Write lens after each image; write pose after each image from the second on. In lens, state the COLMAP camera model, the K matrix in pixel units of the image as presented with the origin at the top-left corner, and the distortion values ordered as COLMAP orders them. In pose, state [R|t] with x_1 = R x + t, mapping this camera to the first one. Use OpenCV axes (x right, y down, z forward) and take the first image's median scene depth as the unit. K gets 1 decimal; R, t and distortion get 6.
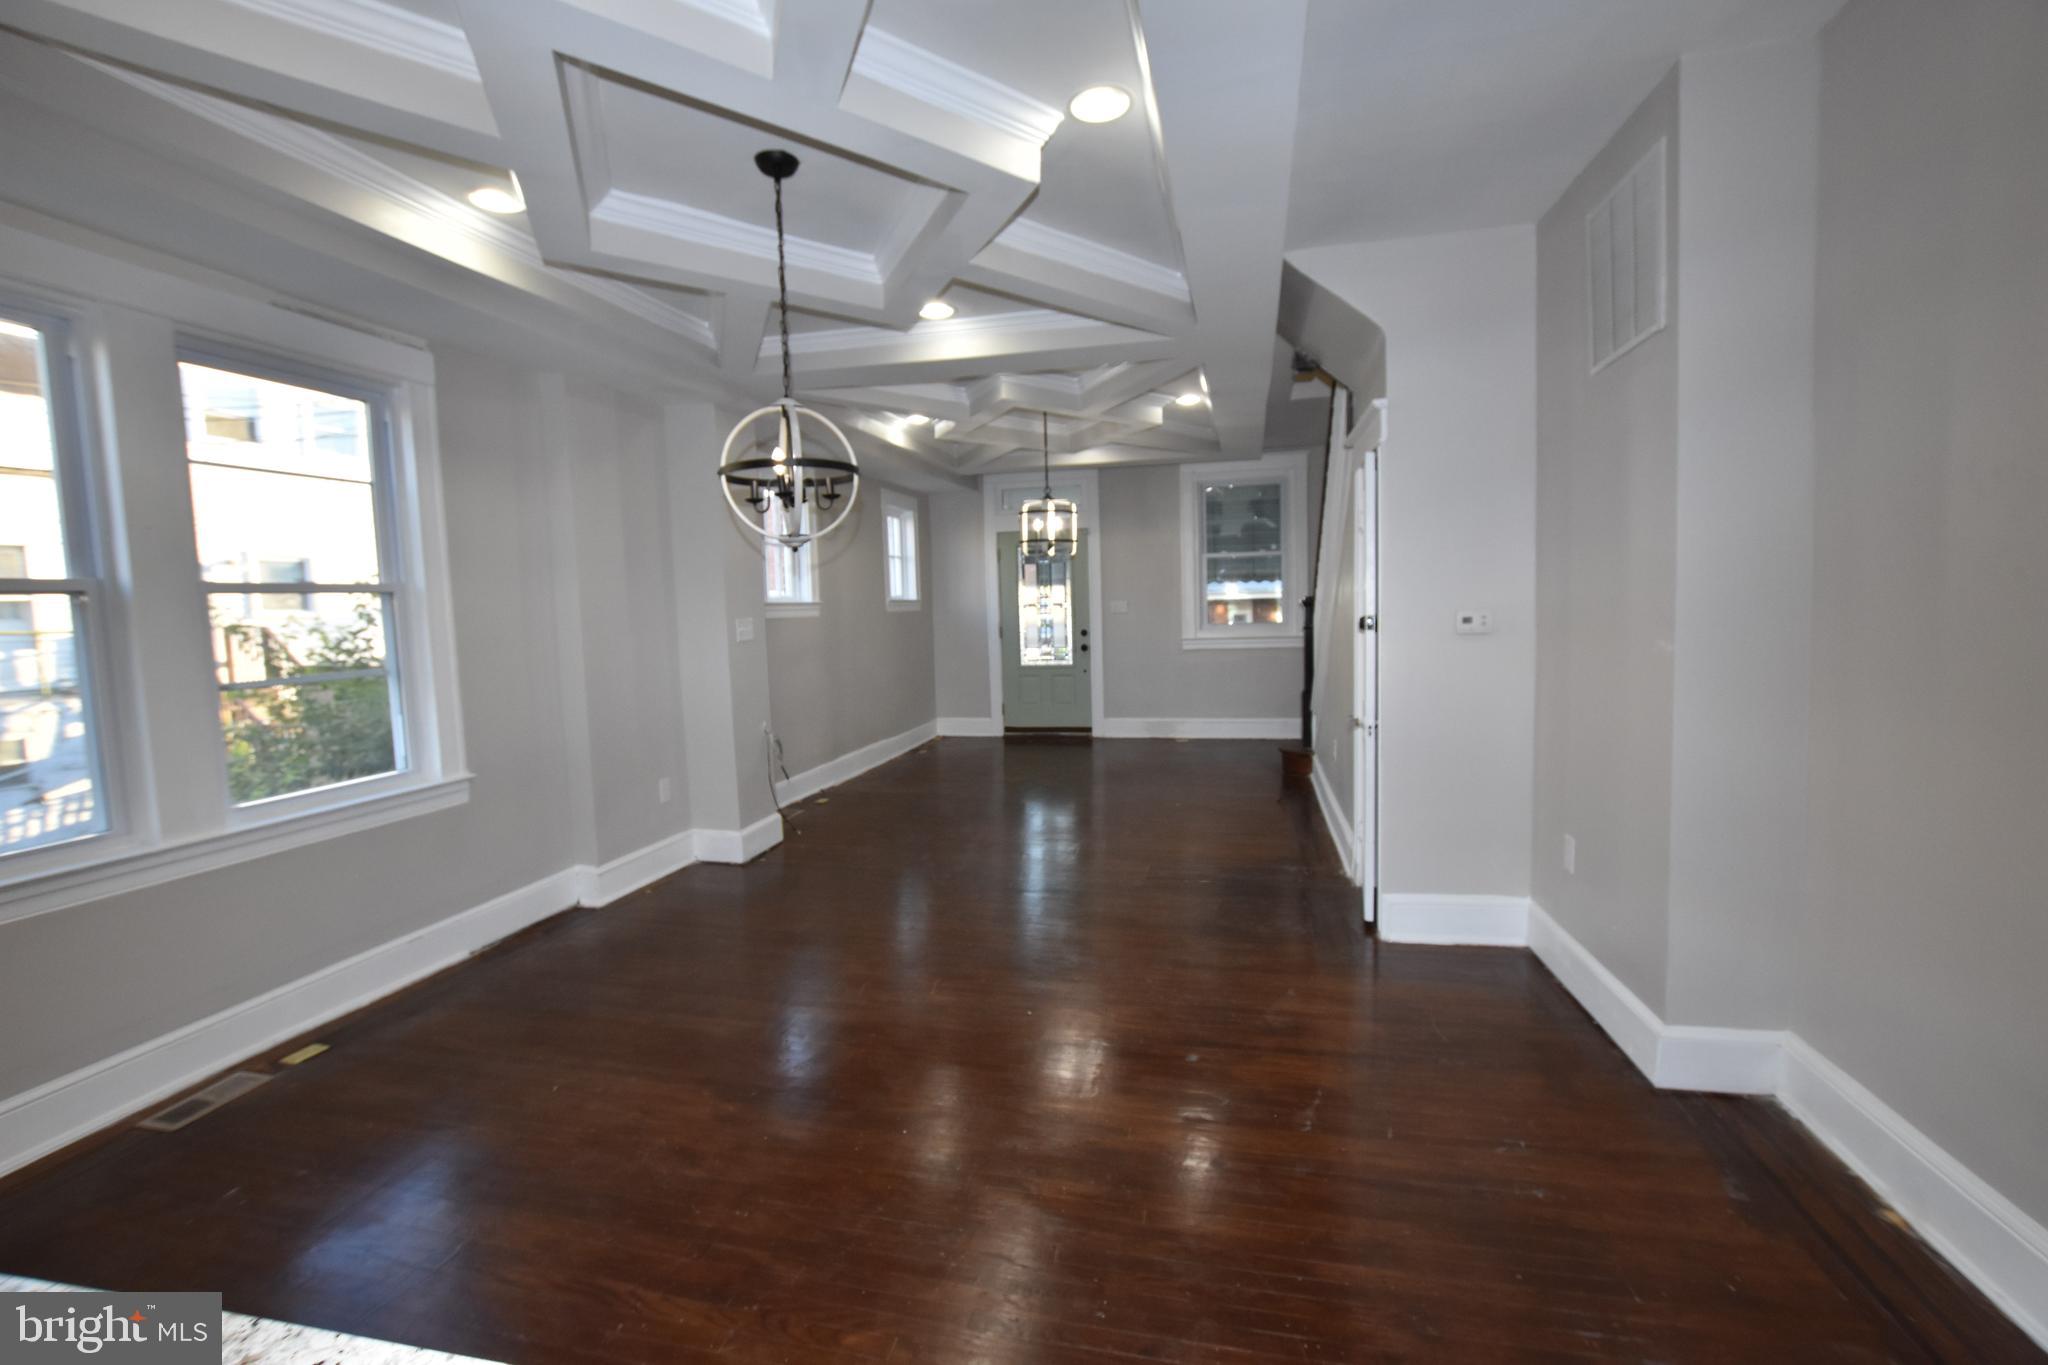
lens RADIAL K [[903.4, 0, 1017.1], [0, 903.4, 683.8], [0, 0, 1]] dist [-0.034592, 0.008532]
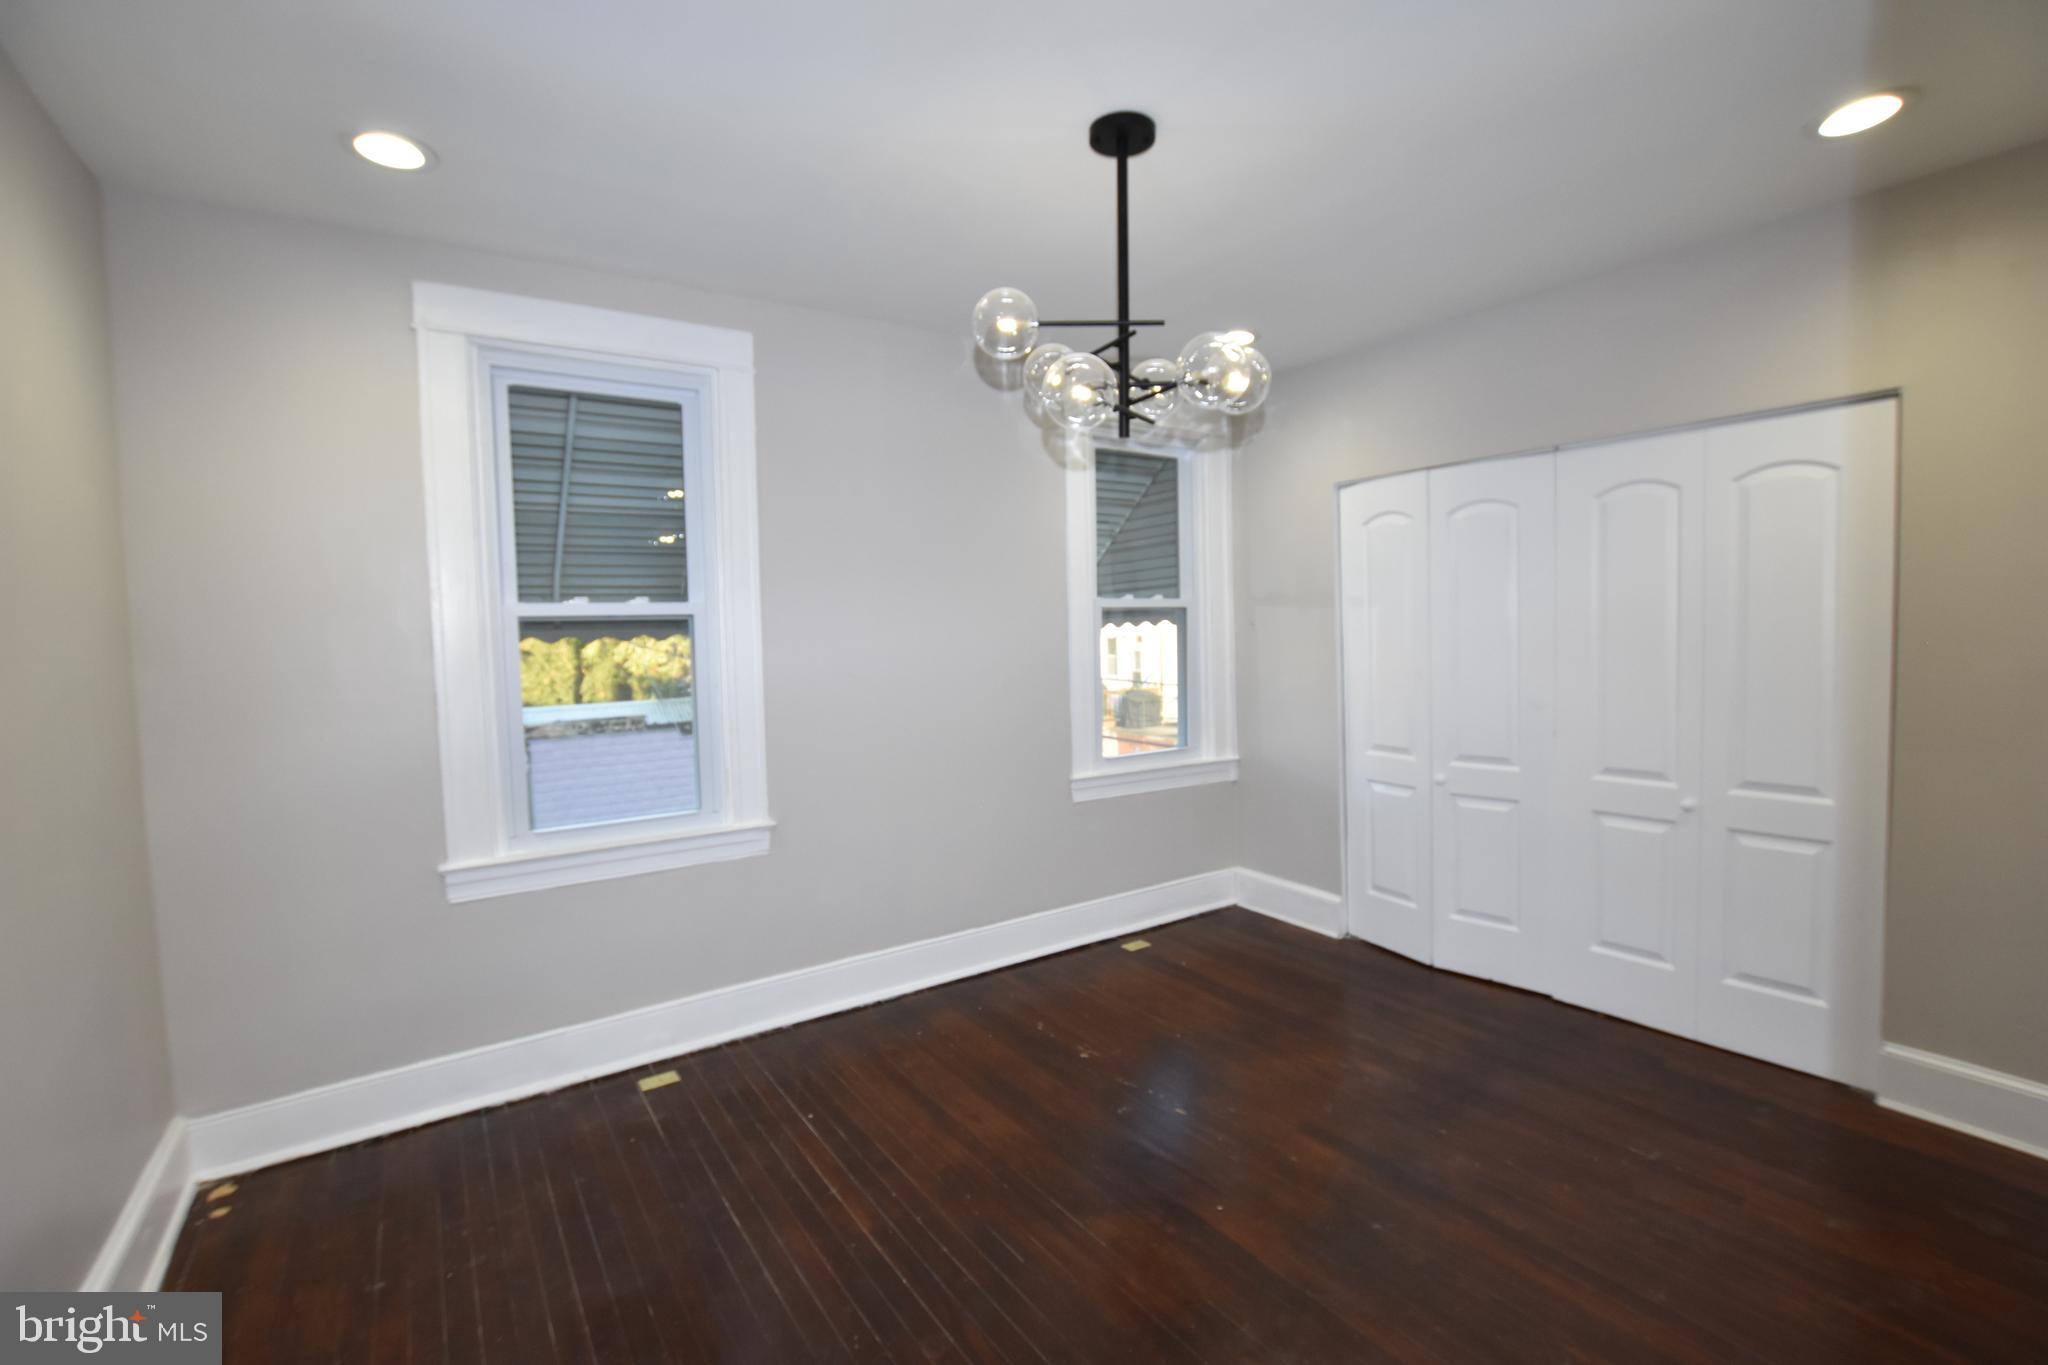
lens RADIAL K [[903.4, 0, 1023.5], [0, 903.4, 671.0], [0, 0, 1]] dist [-0.034592, 0.008532]
pose [[0.741100, 0.031679, -0.670647, 0.038198], [-0.048793, 0.998786, -0.006740, -0.012998], [0.669620, 0.037719, 0.741746, 0.135745]]
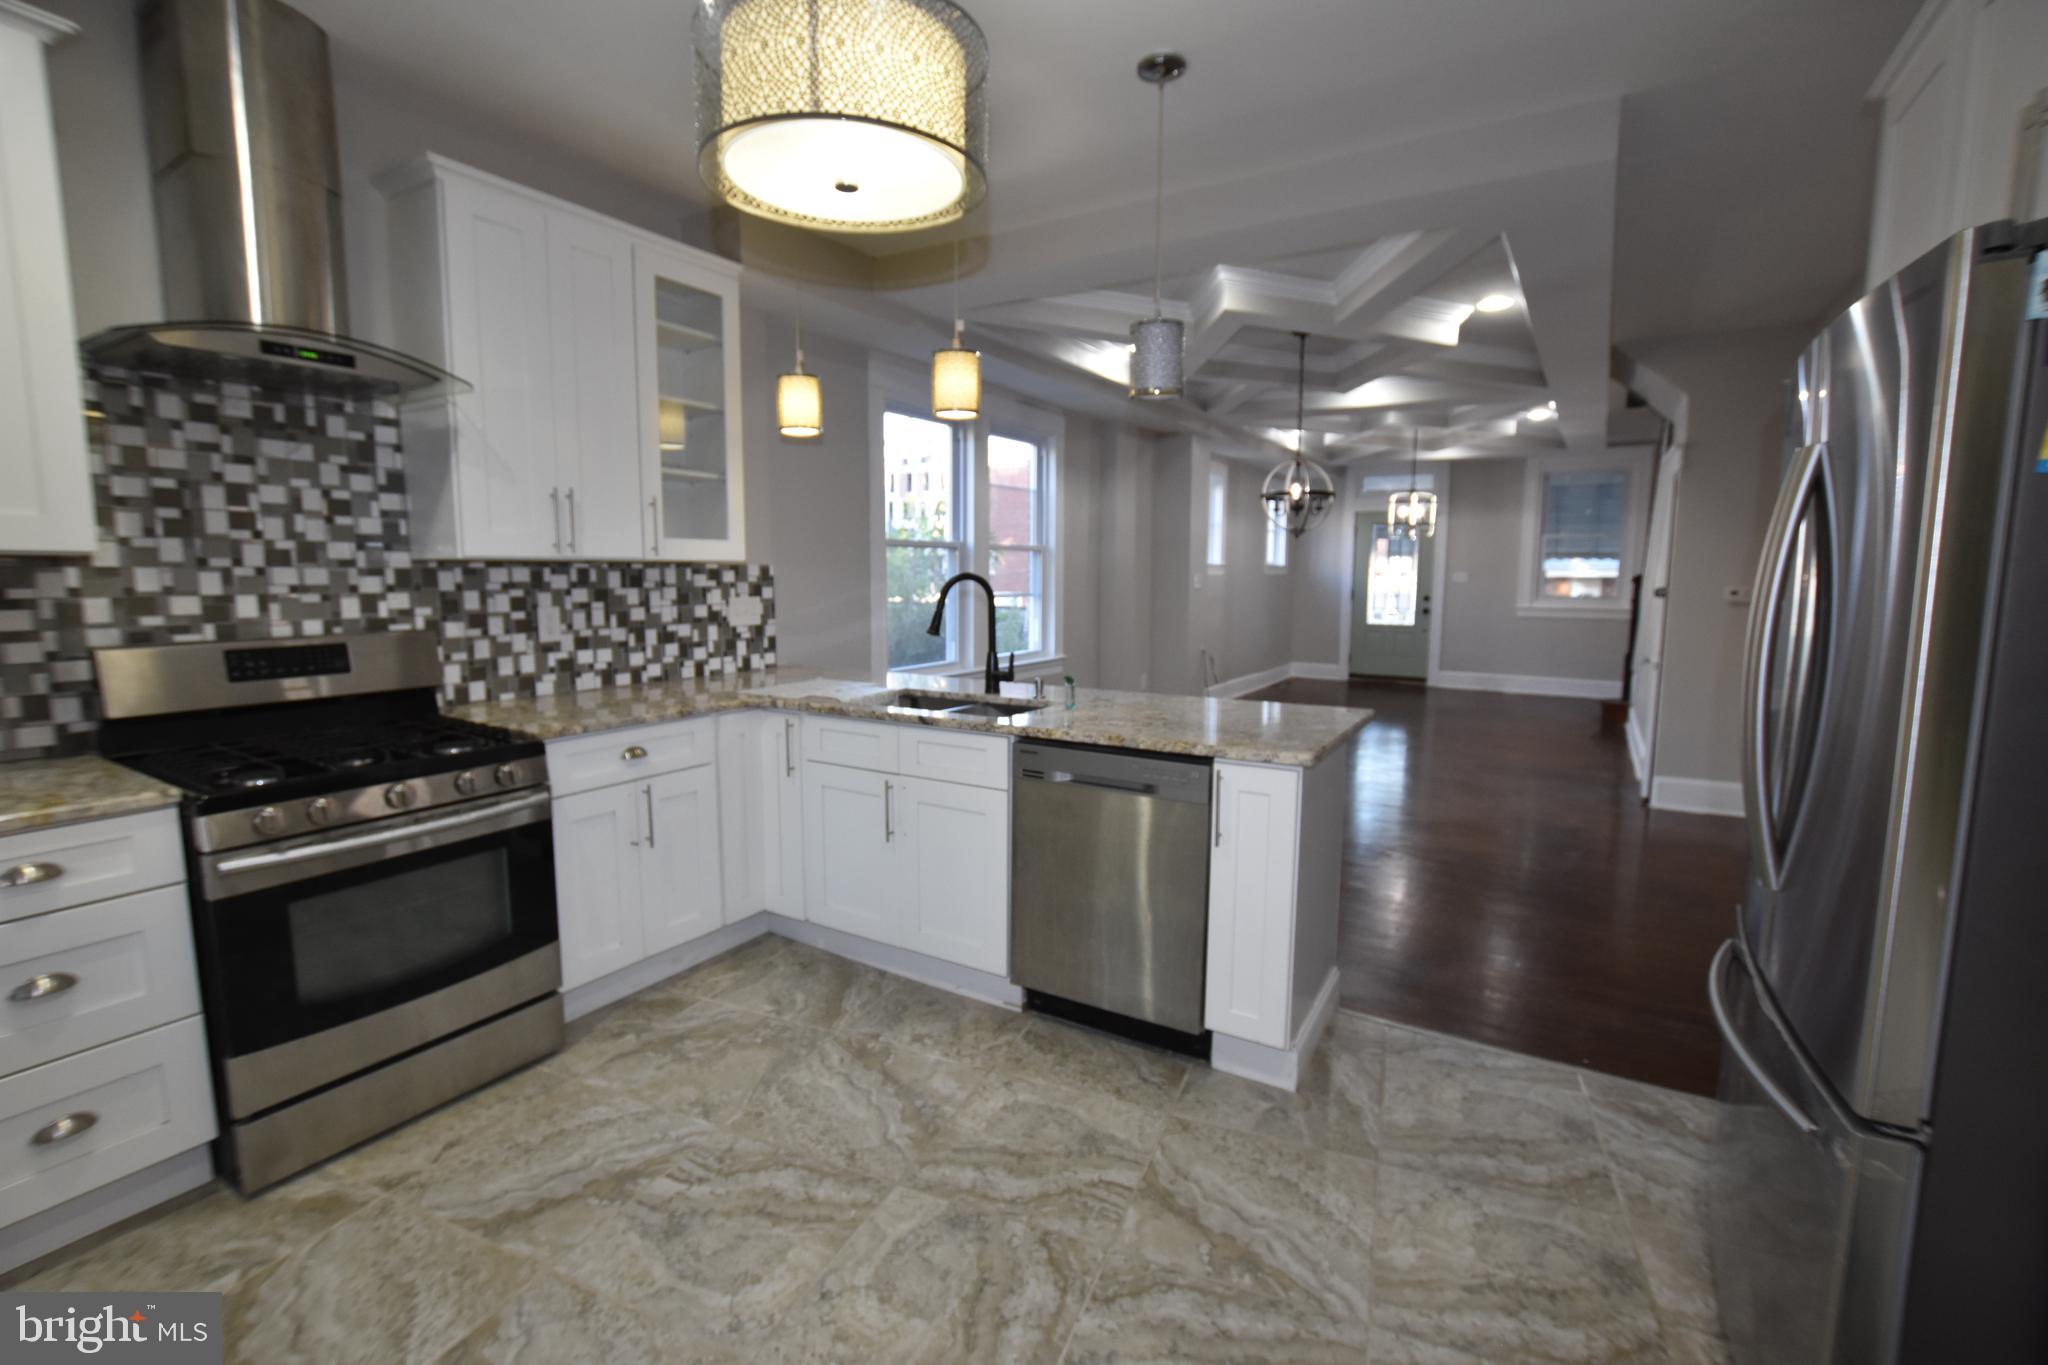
lens RADIAL K [[903.4, 0, 1024.4], [0, 903.4, 679.4], [0, 0, 1]] dist [-0.034592, 0.008532]
pose [[0.948615, 0.072074, -0.308115, -0.064994], [-0.061143, 0.997114, 0.045001, 0.033840], [0.310469, -0.023850, 0.950284, -0.336827]]
